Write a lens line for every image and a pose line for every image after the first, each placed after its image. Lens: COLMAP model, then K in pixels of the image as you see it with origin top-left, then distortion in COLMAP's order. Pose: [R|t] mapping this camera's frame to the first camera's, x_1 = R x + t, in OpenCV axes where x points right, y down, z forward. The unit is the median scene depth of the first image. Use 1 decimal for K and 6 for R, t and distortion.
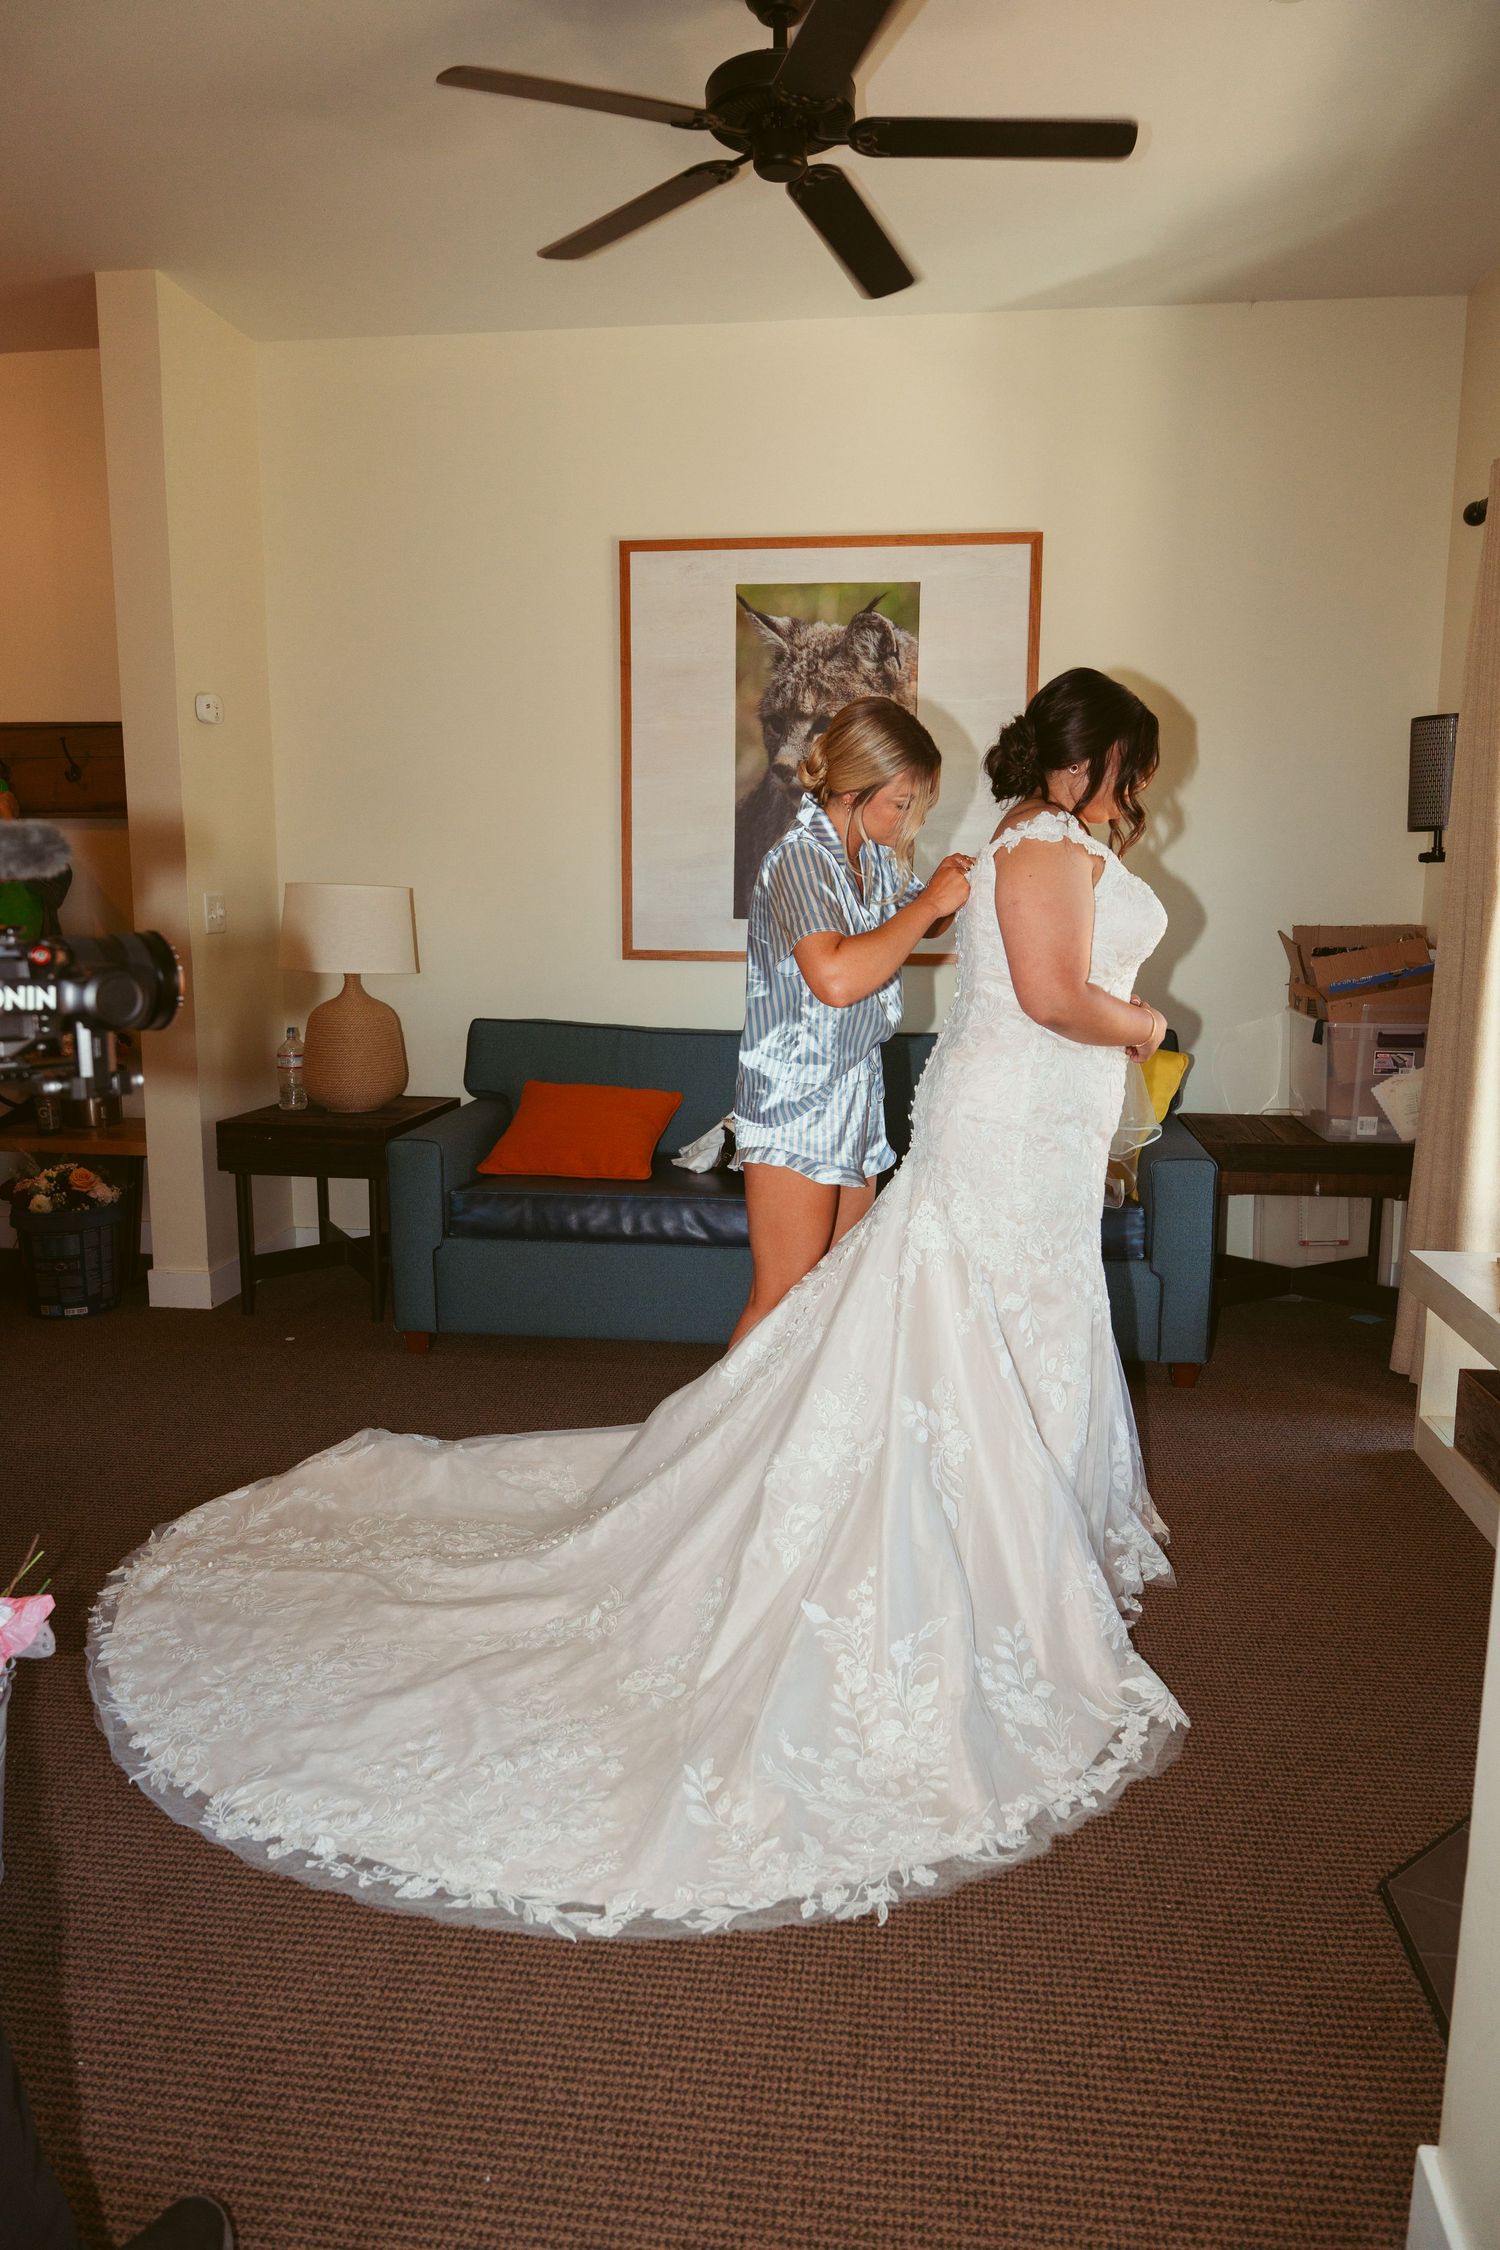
lens RADIAL K [[1402.1, 0, 750.0], [0, 1402.1, 1125.0], [0, 0, 1]] dist [0.004575, -0.018994]
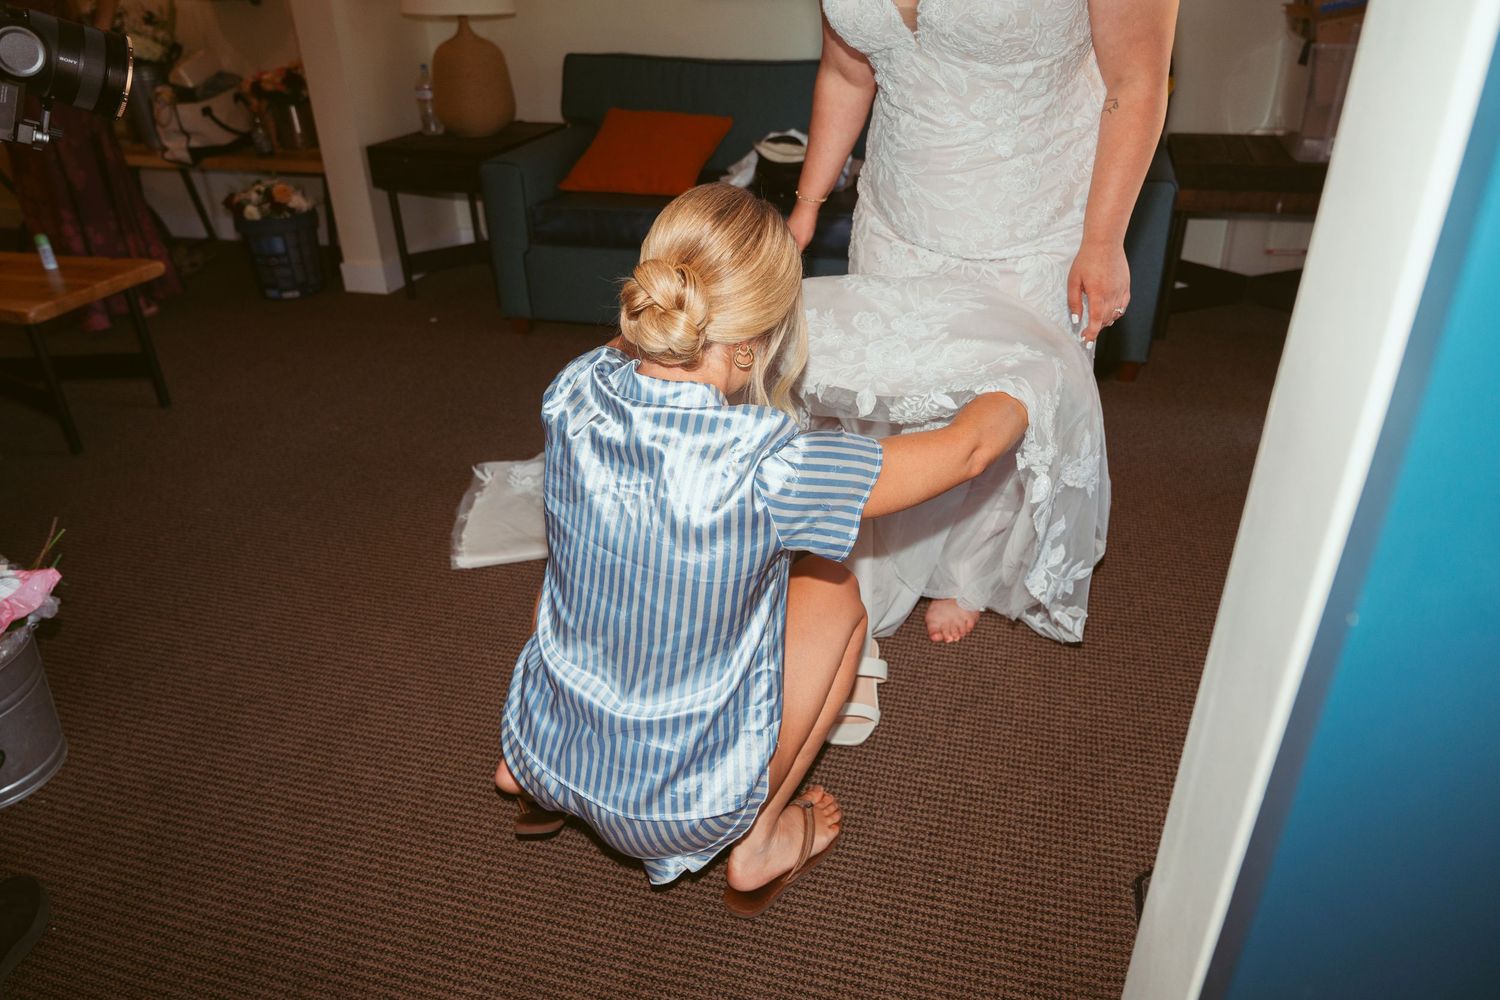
lens RADIAL K [[934.7, 0, 750.0], [0, 934.7, 500.0], [0, 0, 1]] dist [0.004575, -0.018994]
pose [[0.987911, 0.051912, -0.146071, 0.095653], [0.004795, 0.931580, 0.363504, -0.008610], [0.154947, -0.359810, 0.920070, 0.148095]]
